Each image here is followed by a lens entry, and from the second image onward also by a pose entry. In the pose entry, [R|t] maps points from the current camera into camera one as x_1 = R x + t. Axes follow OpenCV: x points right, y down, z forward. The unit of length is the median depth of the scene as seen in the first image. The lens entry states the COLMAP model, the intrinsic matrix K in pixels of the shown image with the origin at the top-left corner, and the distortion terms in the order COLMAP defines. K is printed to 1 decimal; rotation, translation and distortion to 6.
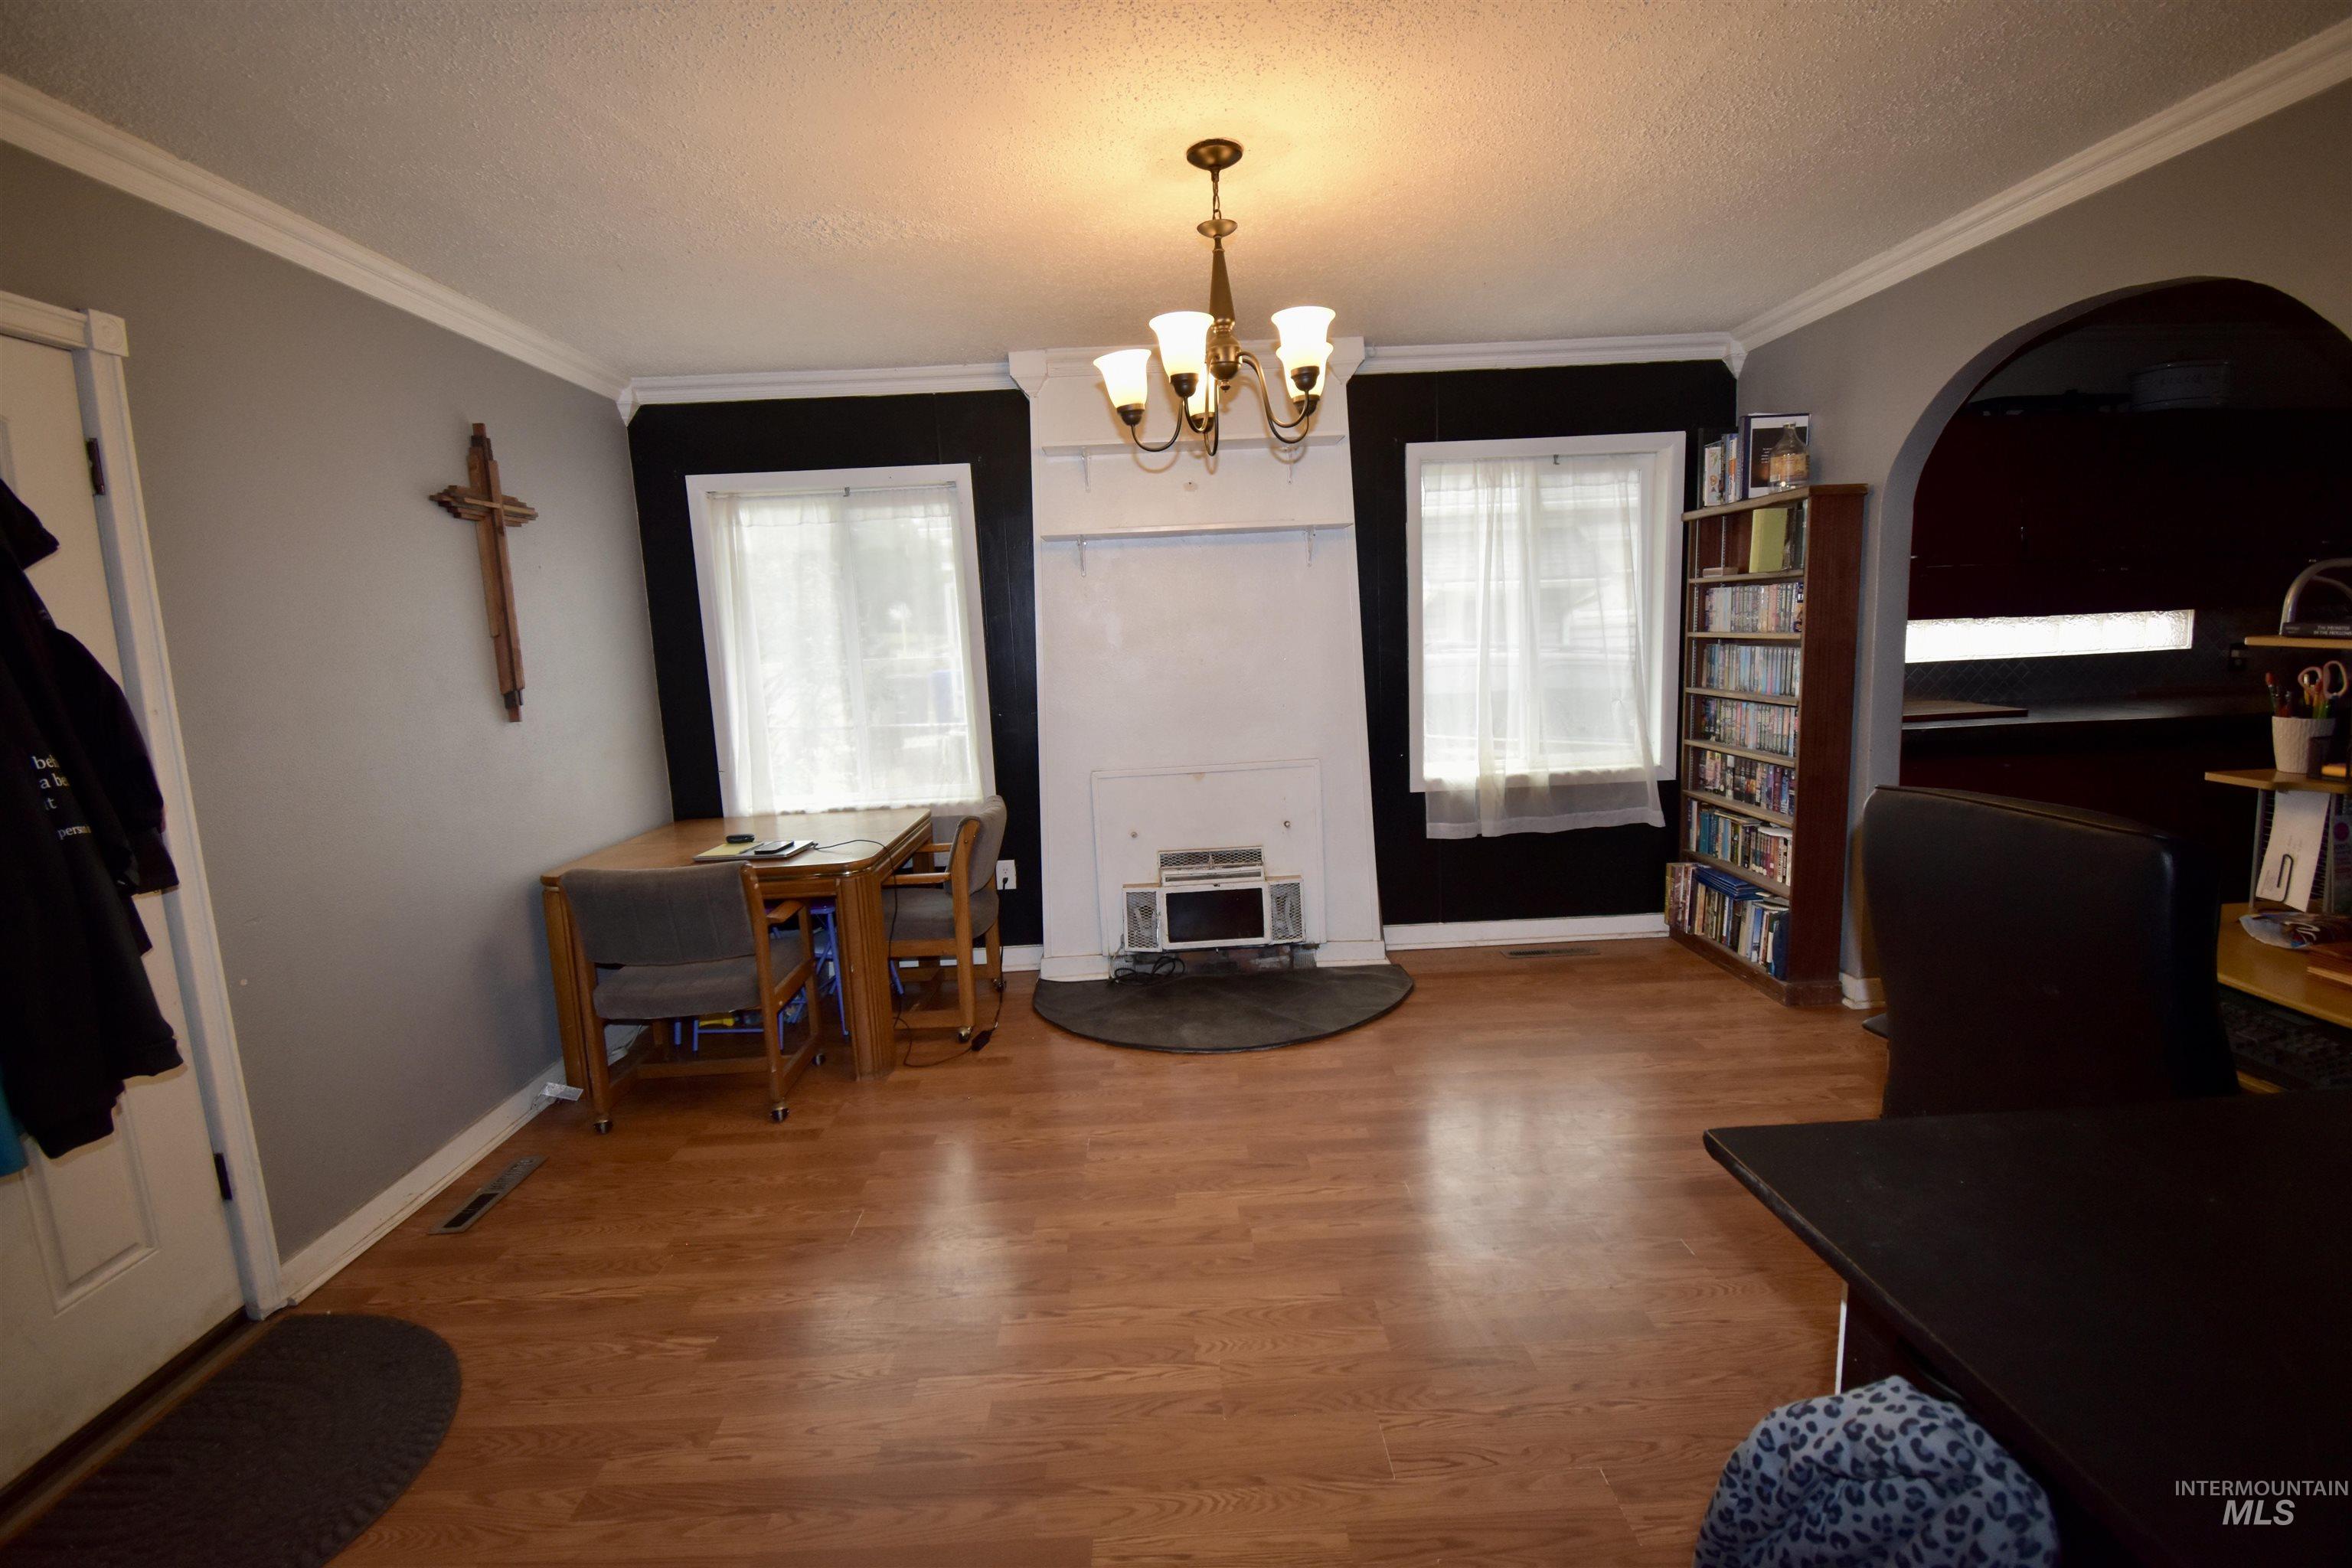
lens RADIAL K [[1050.3, 0, 1176.0], [0, 1050.3, 784.0], [0, 0, 1]] dist [0.023741, -0.028282]
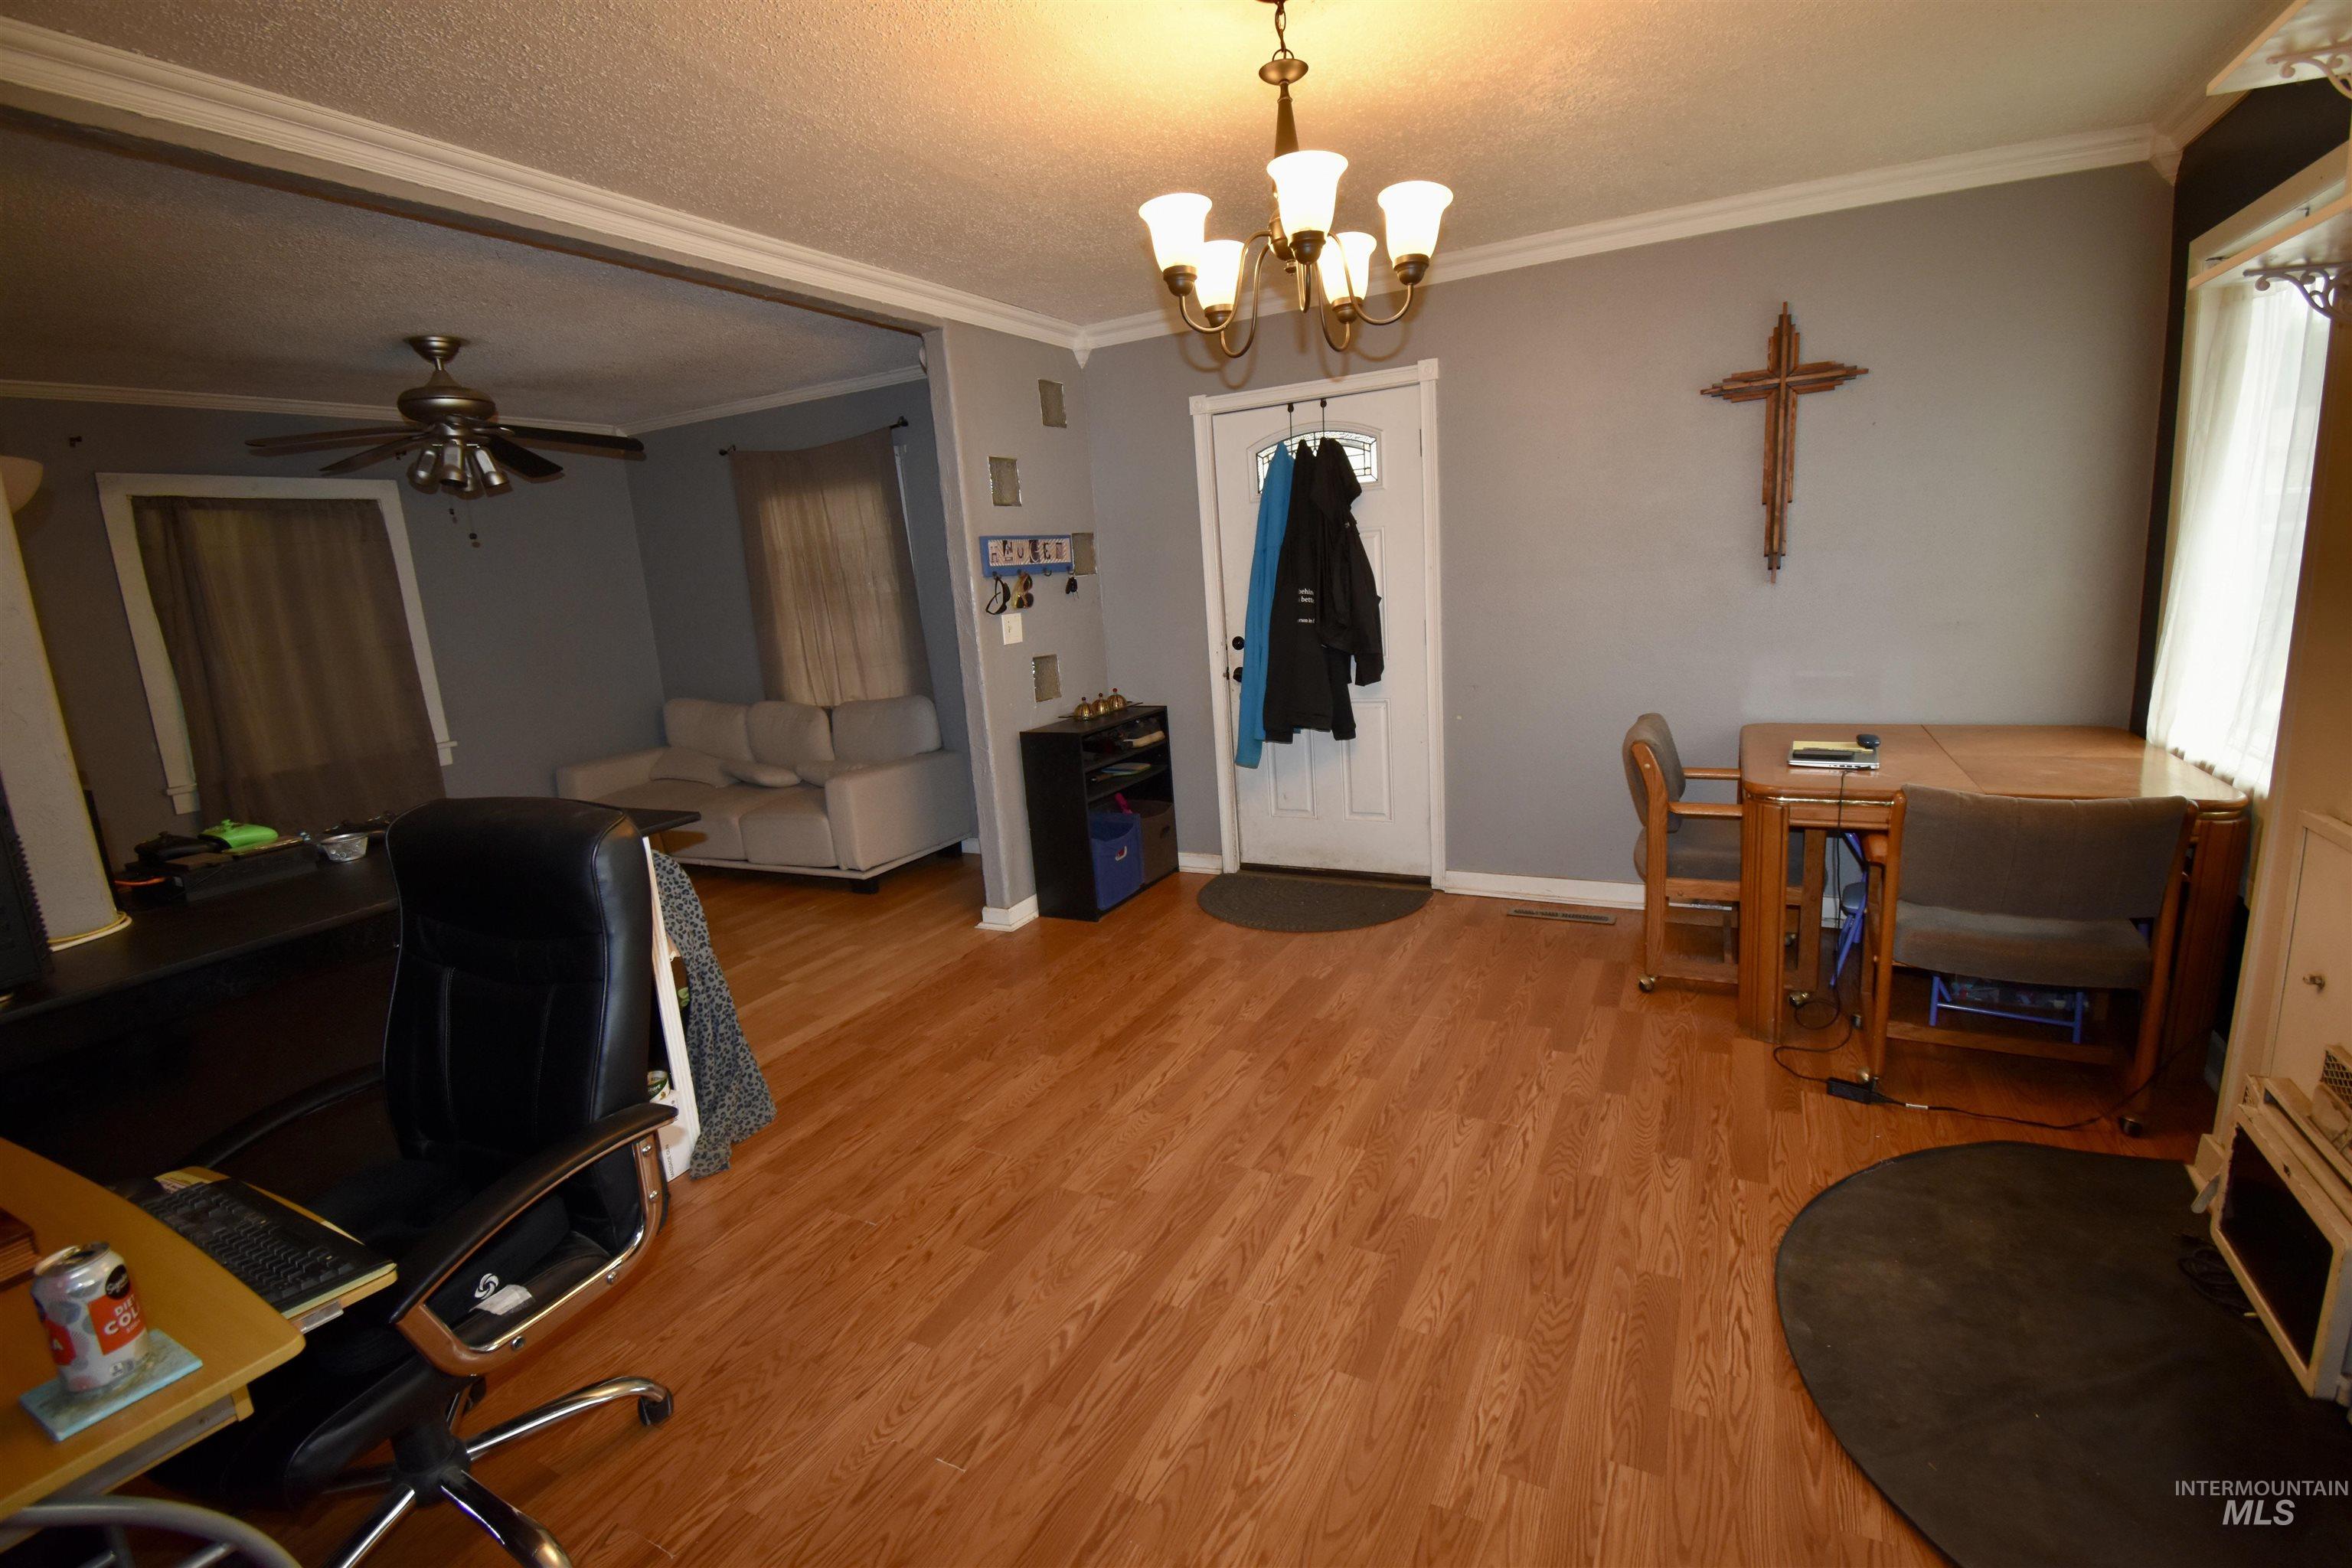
lens RADIAL K [[1050.3, 0, 1176.0], [0, 1050.3, 784.0], [0, 0, 1]] dist [0.023741, -0.028282]
pose [[-0.486807, 0.248843, -0.837315, 0.805927], [-0.036780, 0.951875, 0.304273, -0.212351], [0.872735, 0.178919, -0.454226, 1.234840]]
